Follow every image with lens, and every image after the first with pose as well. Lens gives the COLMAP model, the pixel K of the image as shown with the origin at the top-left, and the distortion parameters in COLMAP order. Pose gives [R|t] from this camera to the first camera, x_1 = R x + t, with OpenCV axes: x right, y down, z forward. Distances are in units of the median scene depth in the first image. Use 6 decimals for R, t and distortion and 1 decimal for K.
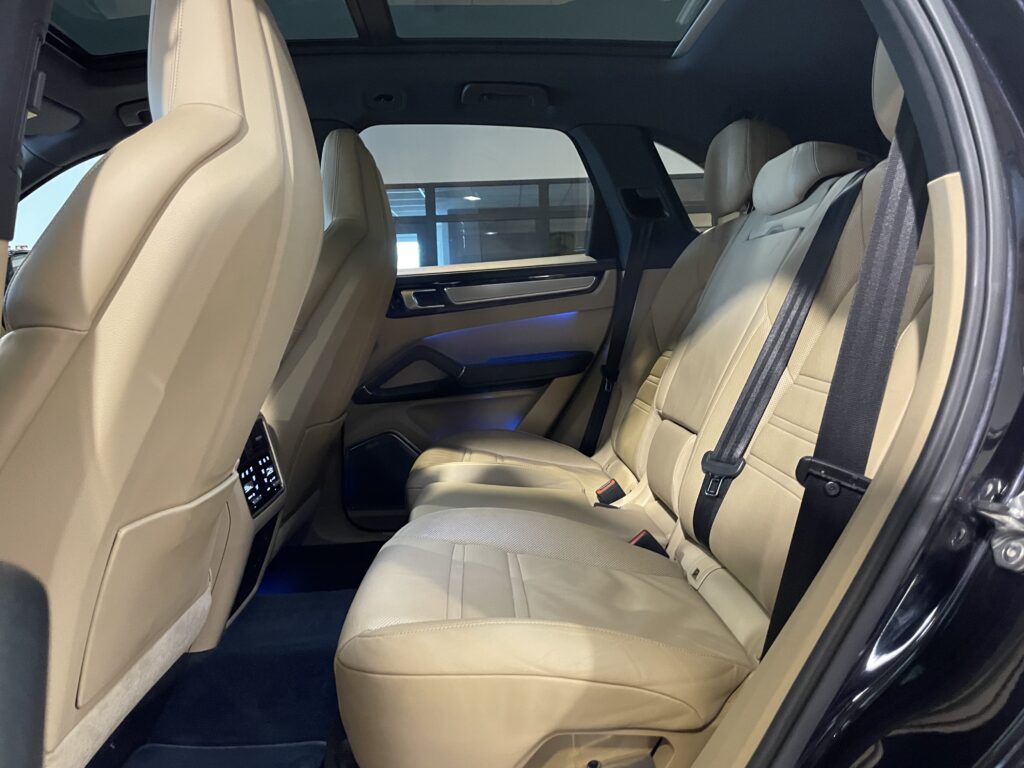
lens RADIAL K [[770.4, 0, 527.9], [0, 770.4, 376.9], [0, 0, 1]] dist [0.102339, -0.129947]
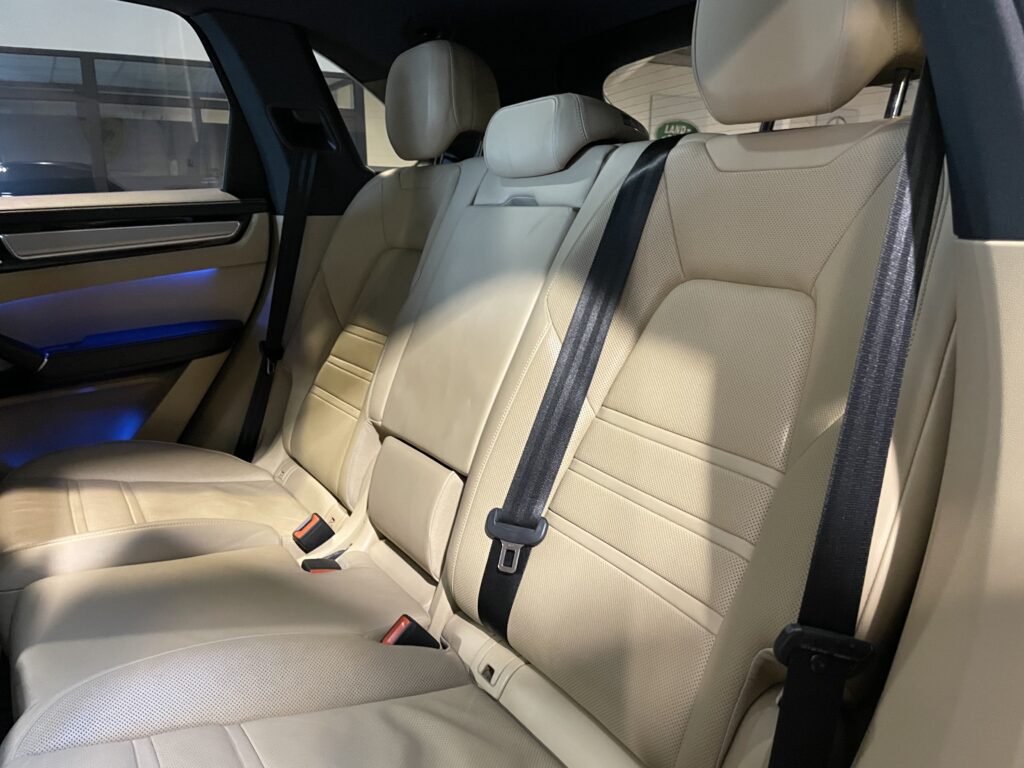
lens RADIAL K [[770.4, 0, 527.9], [0, 770.4, 376.9], [0, 0, 1]] dist [0.102339, -0.129947]
pose [[0.867342, -0.079430, 0.491333, -0.070605], [0.020011, 0.991950, 0.125035, -0.089215], [-0.497310, -0.098616, 0.861950, 0.240904]]
